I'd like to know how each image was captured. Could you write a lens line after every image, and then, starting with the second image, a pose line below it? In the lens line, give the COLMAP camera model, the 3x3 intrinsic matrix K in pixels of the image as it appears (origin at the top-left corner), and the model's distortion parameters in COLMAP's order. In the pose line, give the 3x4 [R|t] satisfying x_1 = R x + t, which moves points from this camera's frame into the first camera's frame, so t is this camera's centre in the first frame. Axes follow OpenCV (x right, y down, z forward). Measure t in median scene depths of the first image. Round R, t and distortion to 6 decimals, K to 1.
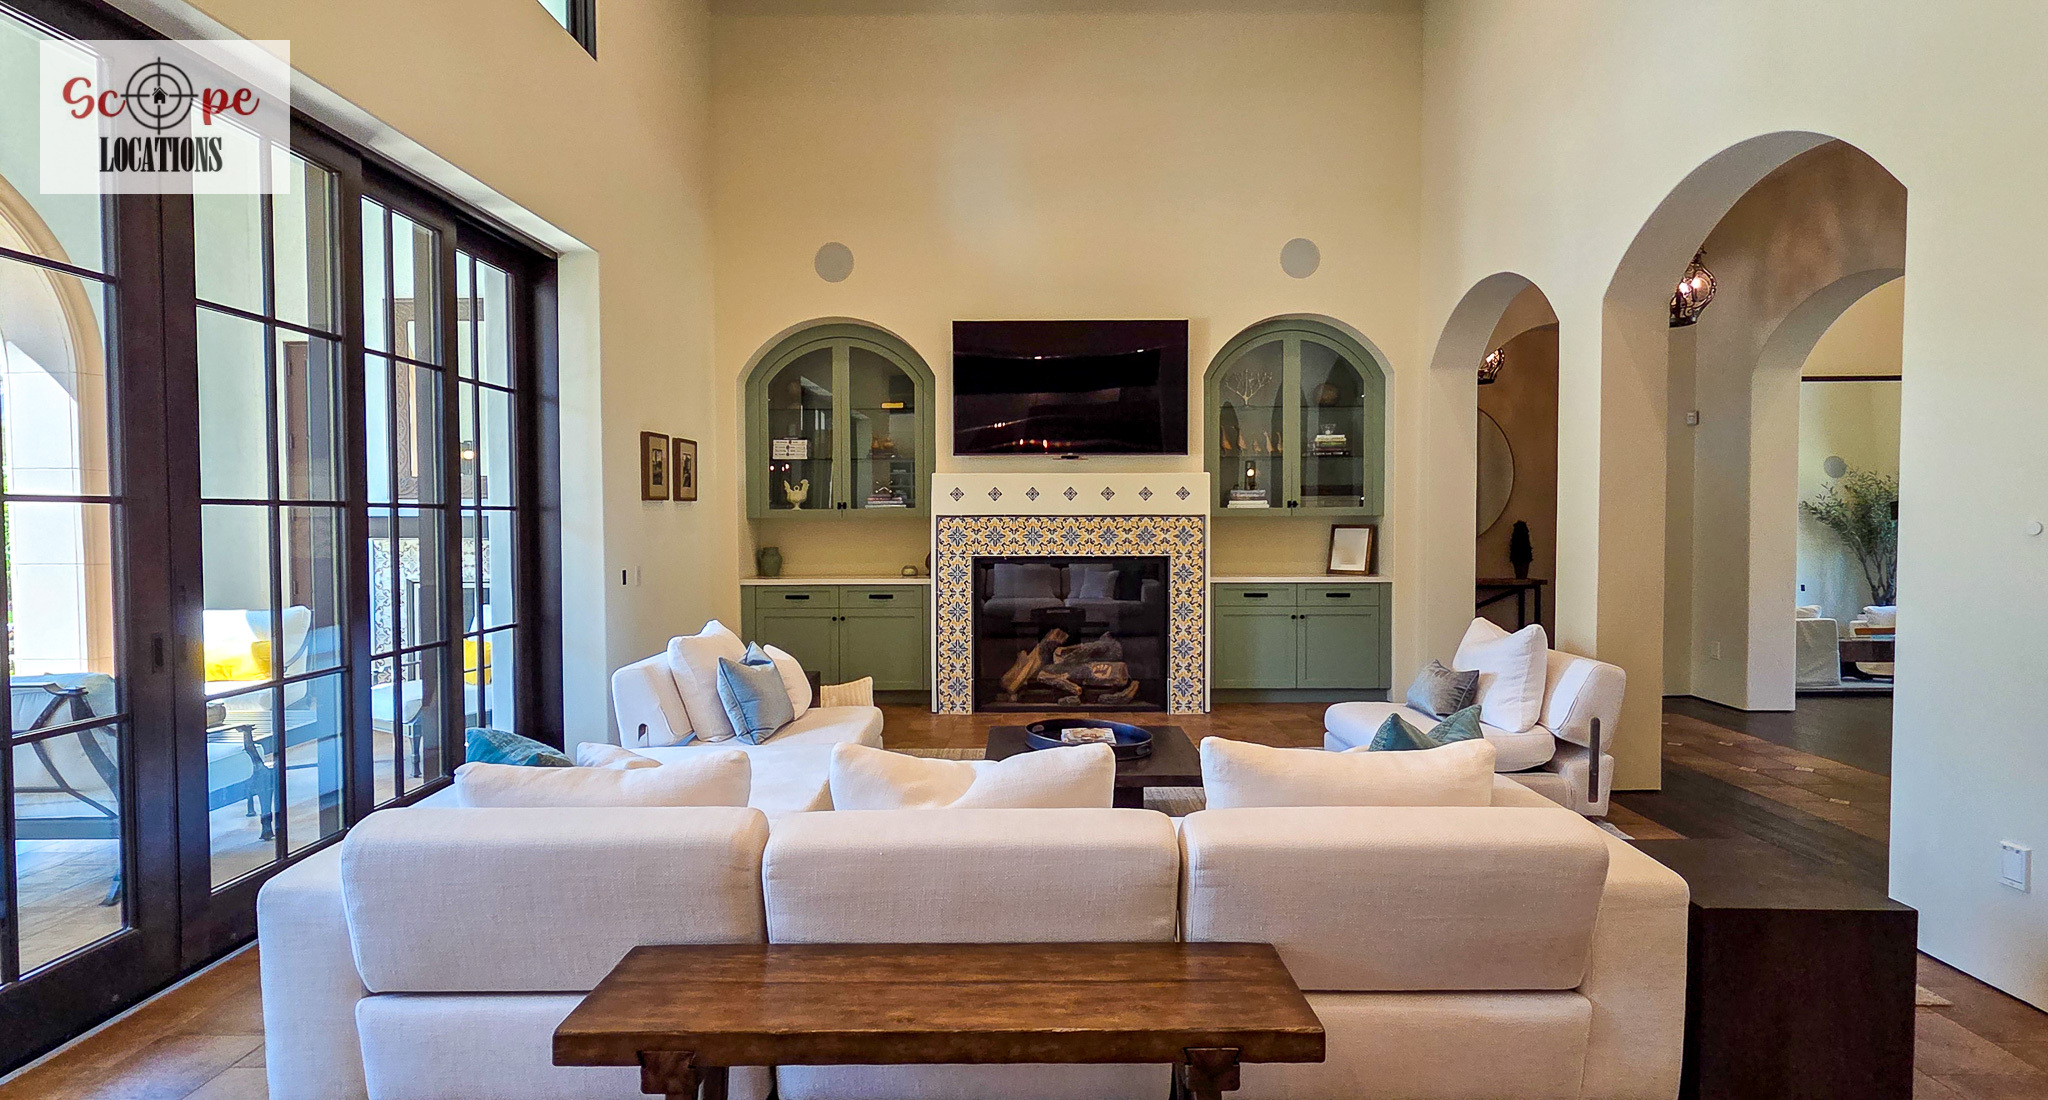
lens RADIAL K [[982.8, 0, 1024.8], [0, 982.8, 541.8], [0, 0, 1]] dist [-0.001080, 0.000084]
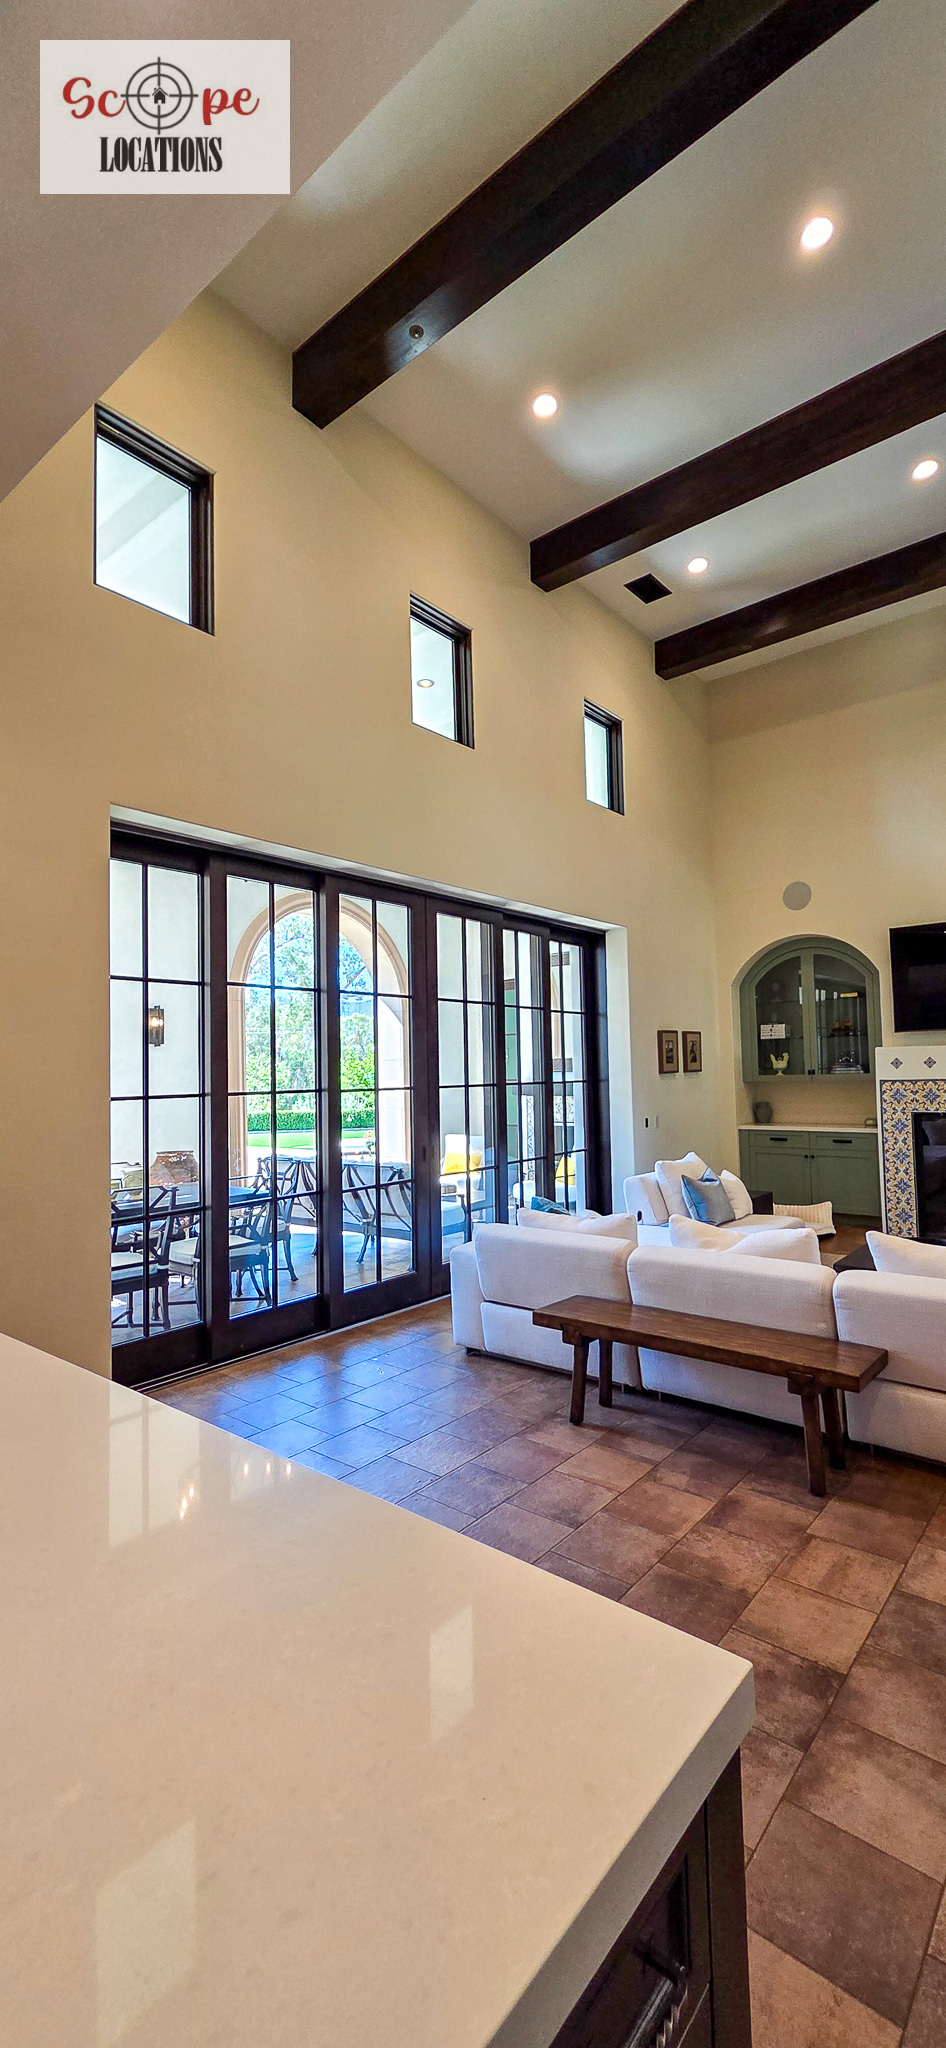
lens RADIAL K [[847.2, 0, 480.0], [0, 847.2, 1026.1], [0, 0, 1]] dist [0.004443, -0.000171]
pose [[0.778872, -0.045354, -0.625541, 0.201457], [0.000563, 0.997432, -0.071617, -0.017994], [0.627183, 0.055429, 0.776897, -0.202955]]
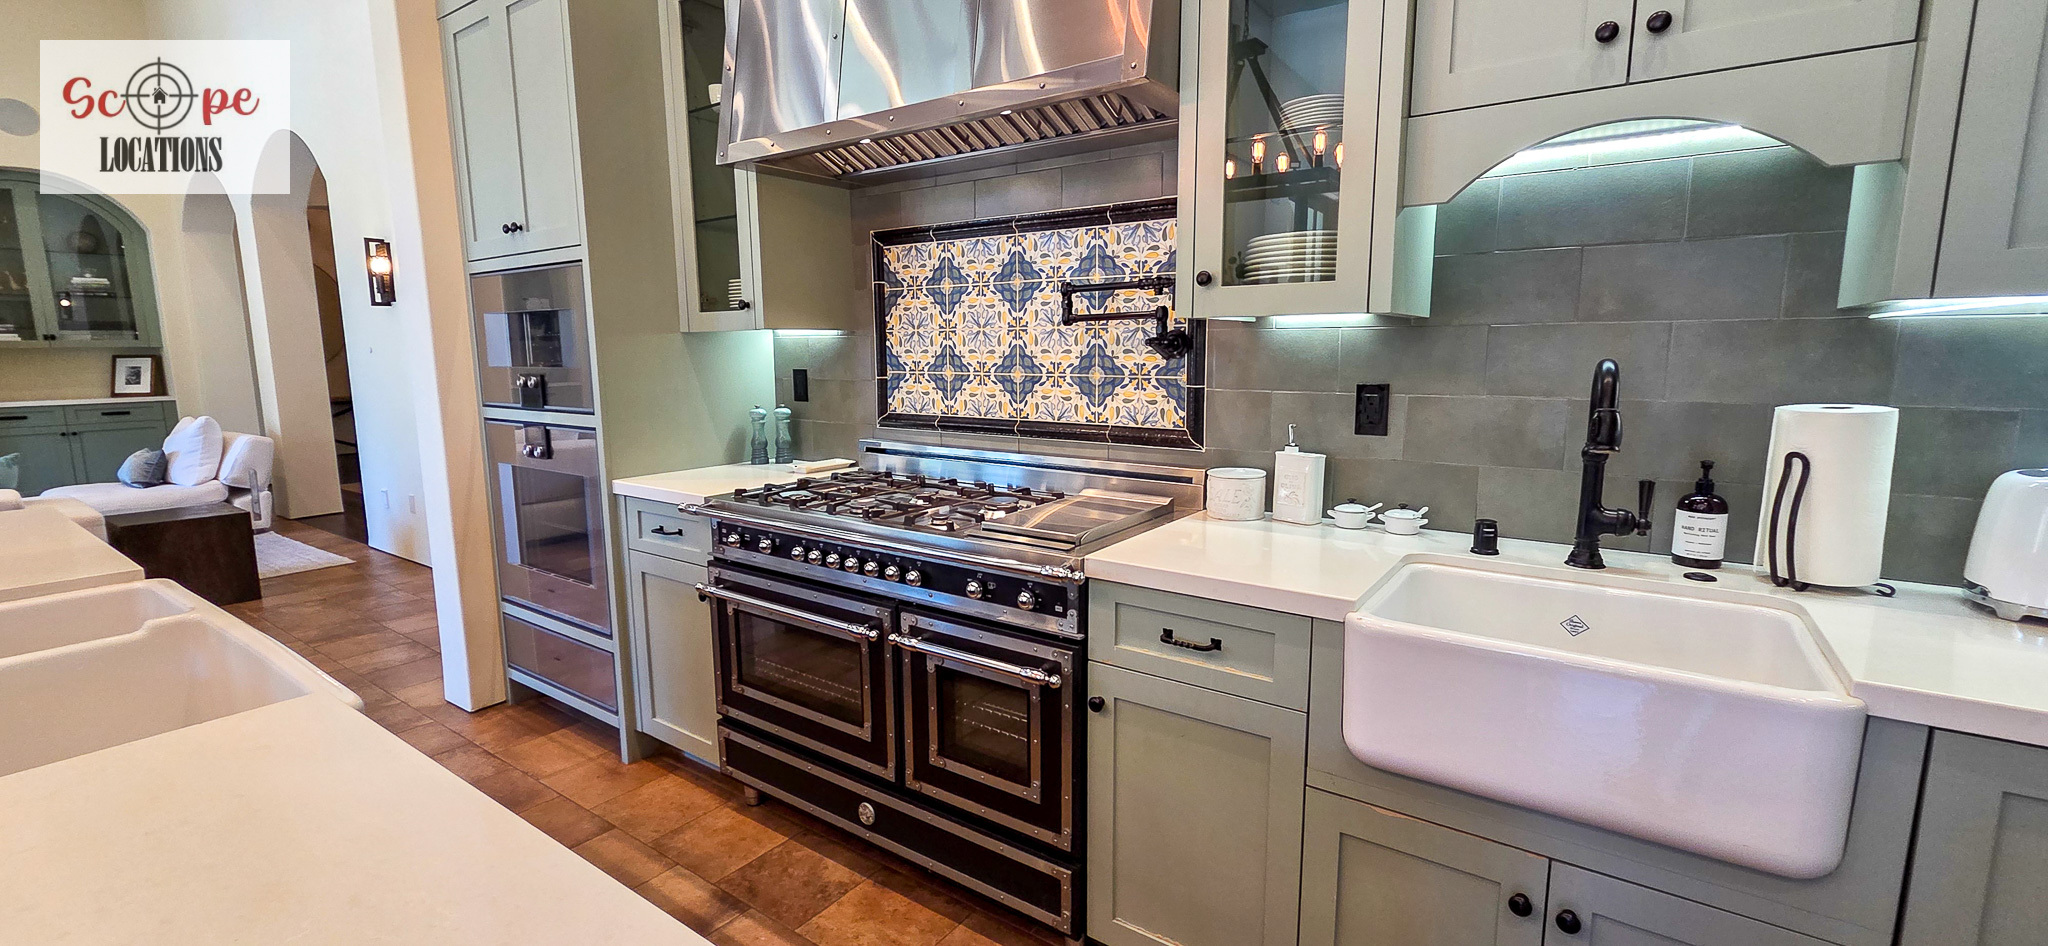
lens RADIAL K [[847.2, 0, 1027.5], [0, 847.2, 465.3], [0, 0, 1]] dist [0.004443, -0.000171]
pose [[0.572082, -0.117607, 0.811721, 0.106492], [0.028731, 0.991932, 0.123469, 0.020959], [-0.819693, -0.047313, 0.570845, -0.545186]]
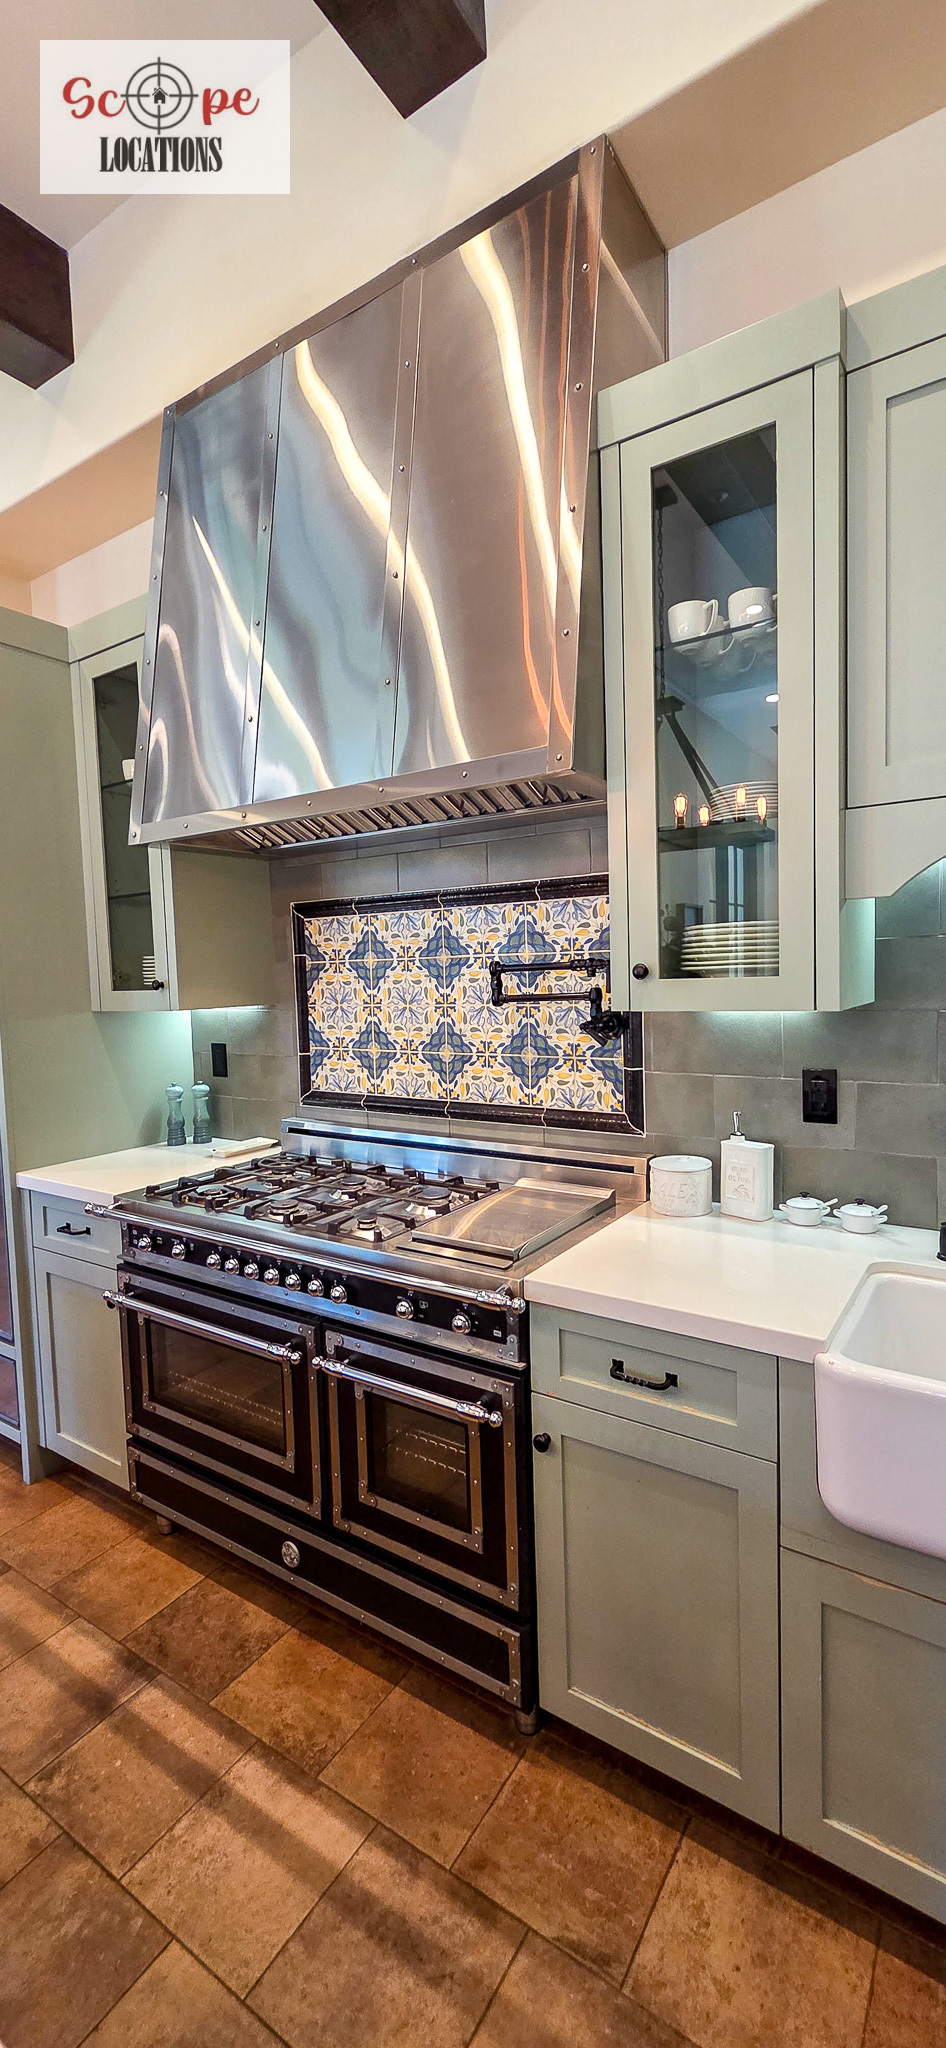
lens RADIAL K [[847.2, 0, 480.0], [0, 847.2, 1026.1], [0, 0, 1]] dist [0.004443, -0.000171]
pose [[0.547867, -0.071066, 0.833541, 0.122125], [0.051890, 0.997353, 0.050926, -0.000545], [-0.834954, 0.015352, 0.550105, -0.535372]]
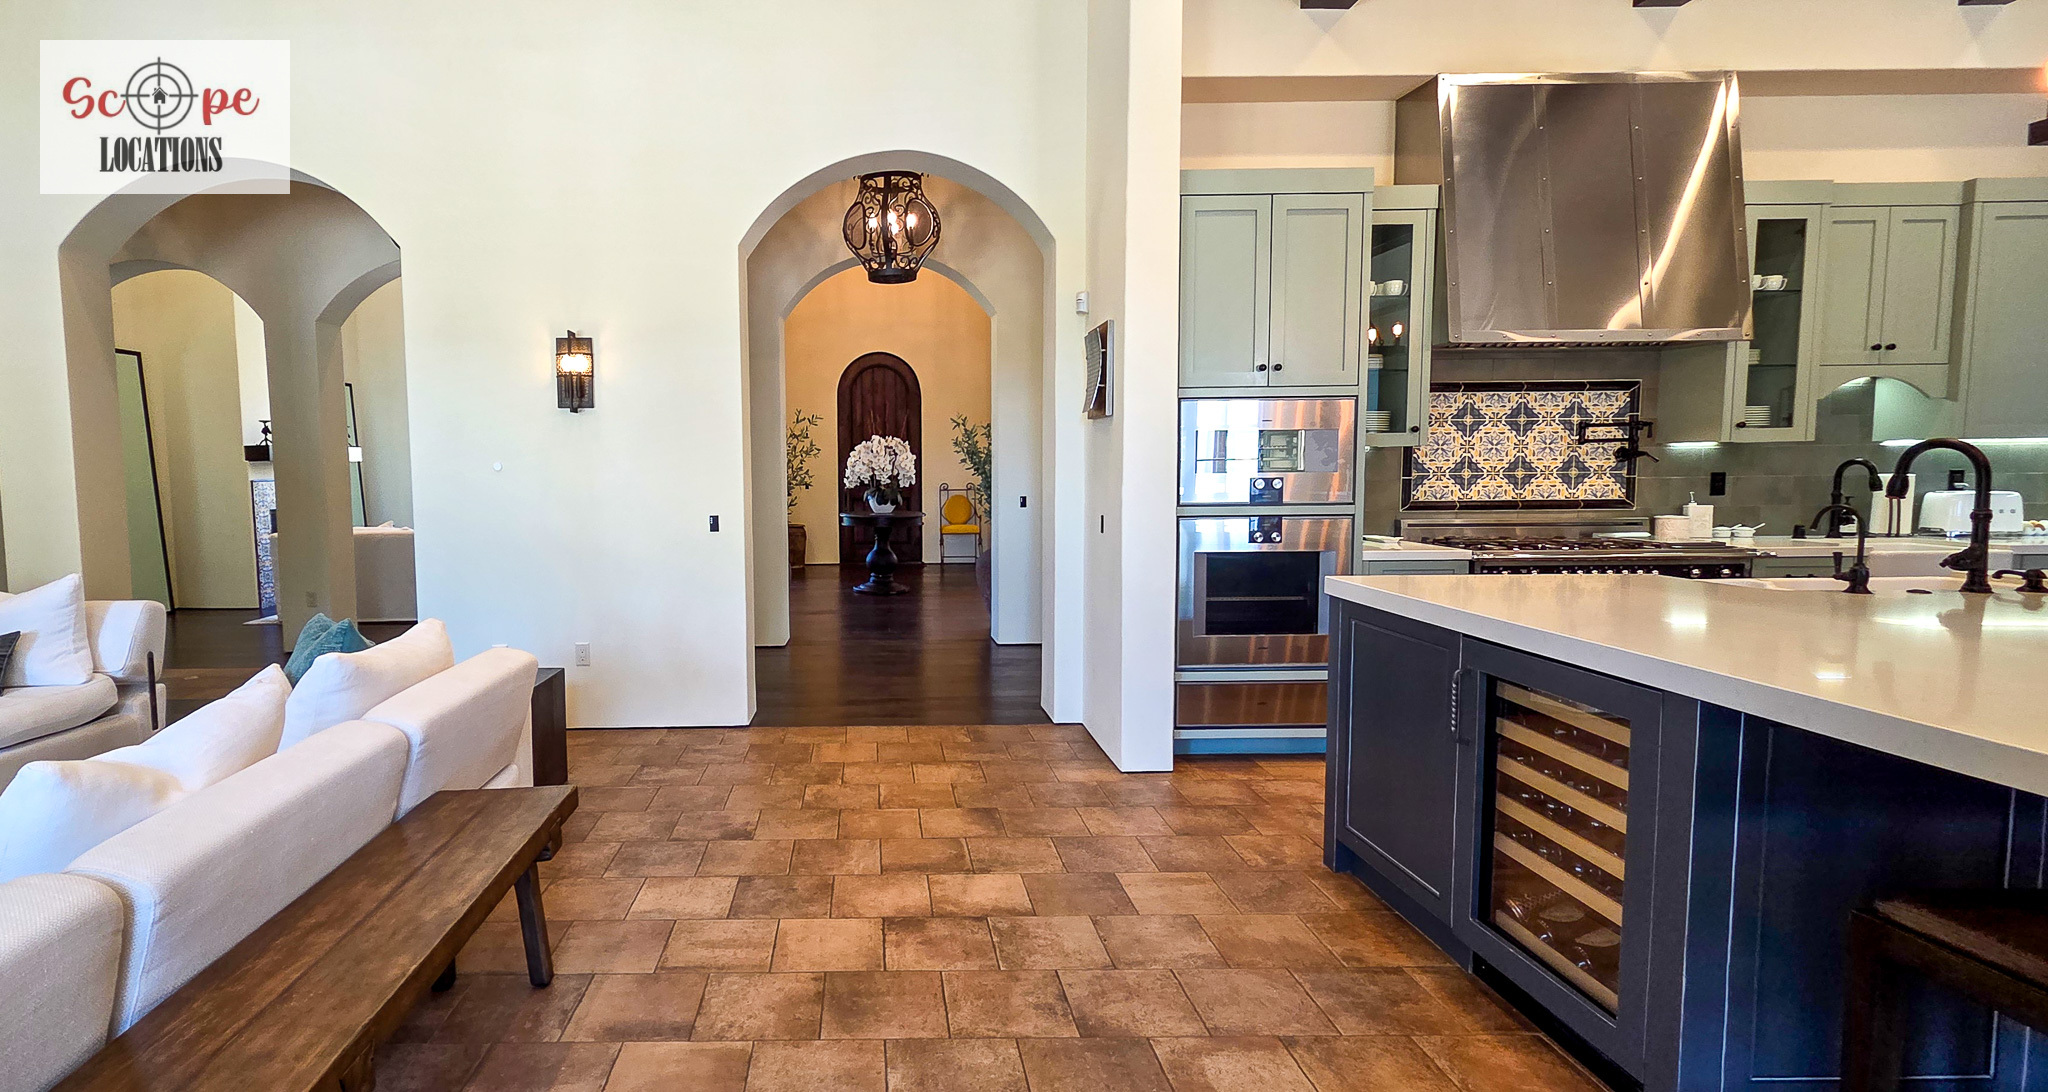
lens RADIAL K [[970.7, 0, 866.7], [0, 970.7, 538.3], [0, 0, 1]] dist [0.000486, 0.001187]
pose [[-0.006060, -0.074246, 0.997222, -0.296545], [0.038246, 0.996493, 0.074424, 0.003879], [-0.999250, 0.038591, -0.003199, 0.134252]]
